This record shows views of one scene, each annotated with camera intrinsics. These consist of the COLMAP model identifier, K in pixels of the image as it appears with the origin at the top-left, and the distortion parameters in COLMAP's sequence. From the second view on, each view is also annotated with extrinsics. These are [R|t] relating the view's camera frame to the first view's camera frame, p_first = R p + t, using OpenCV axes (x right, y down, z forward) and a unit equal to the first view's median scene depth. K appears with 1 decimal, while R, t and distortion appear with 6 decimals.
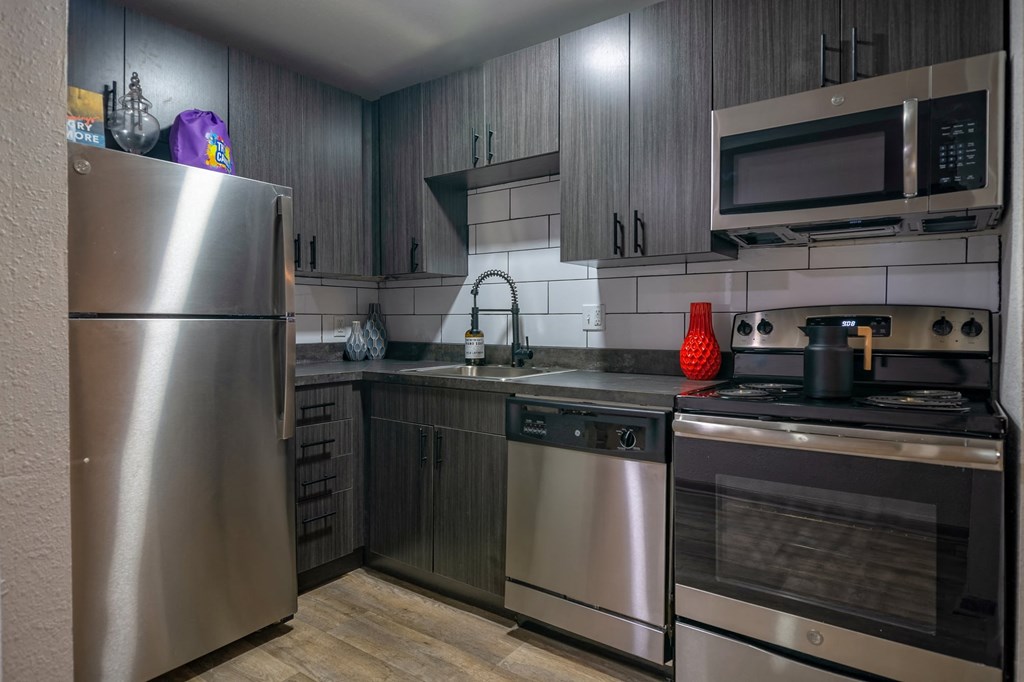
lens RADIAL K [[580.7, 0, 513.1], [0, 580.7, 322.5], [0, 0, 1]] dist [0.005000, -0.000306]
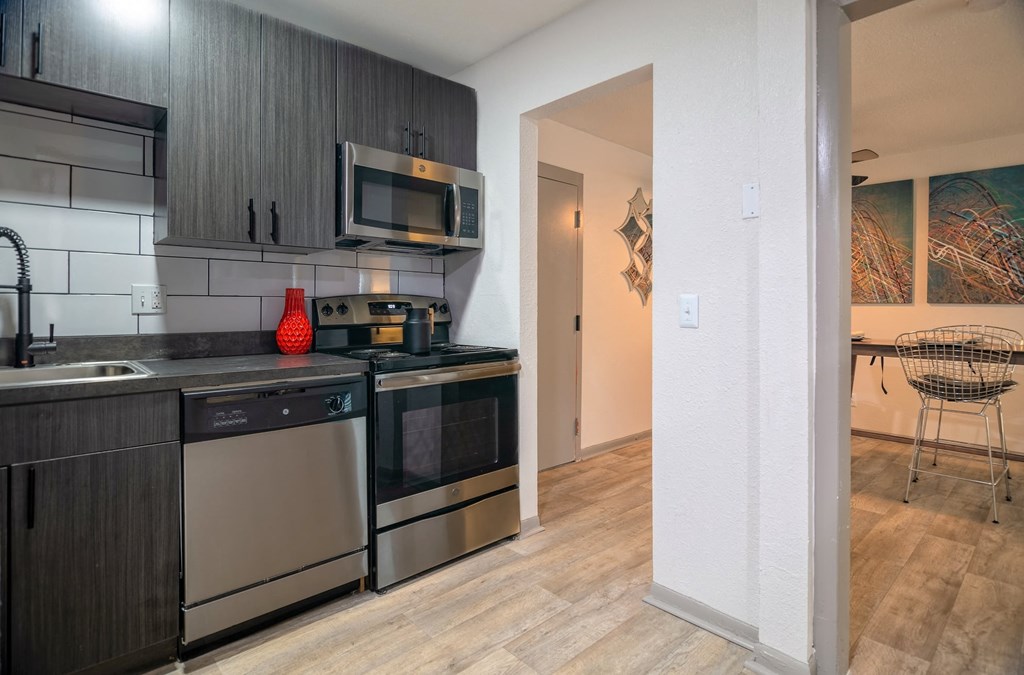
lens RADIAL K [[511.1, 0, 541.8], [0, 511.1, 294.7], [0, 0, 1]] dist [0.021540, -0.000854]
pose [[0.192004, 0.021801, 0.981152, -0.594479], [-0.003752, 0.999762, -0.021480, -0.001098], [-0.981387, 0.000443, 0.192040, 0.308530]]
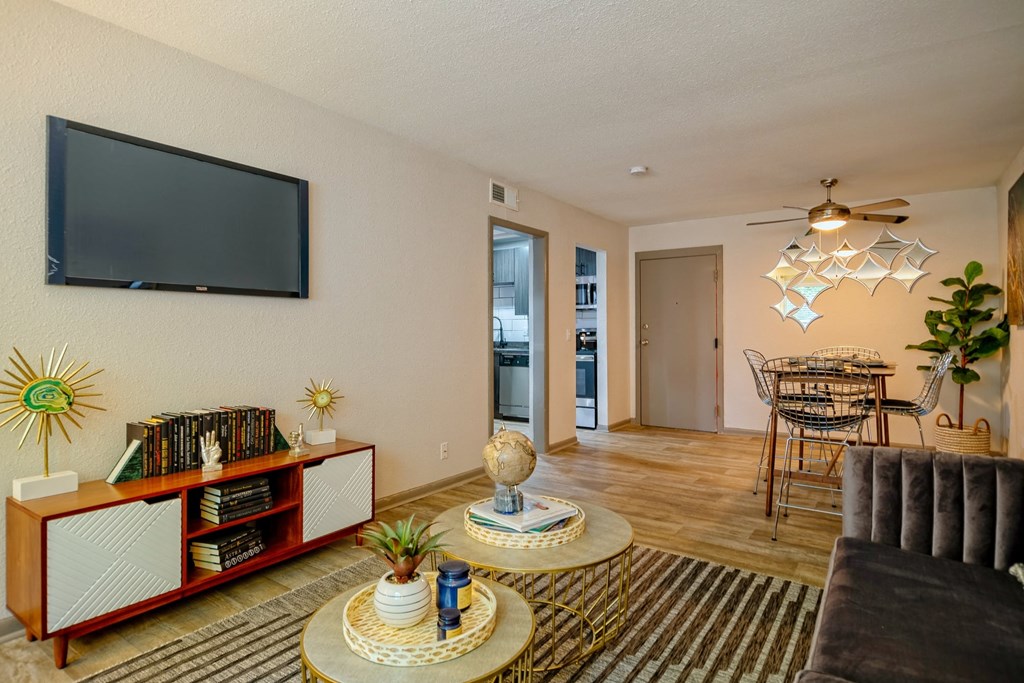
lens RADIAL K [[539.3, 0, 513.0], [0, 539.3, 338.4], [0, 0, 1]] dist [0.008478, -0.001856]
pose [[0.999490, -0.010575, 0.030126, -0.023562], [0.010114, 0.999830, 0.015417, -0.021087], [-0.030284, -0.015104, 0.999427, -2.166935]]
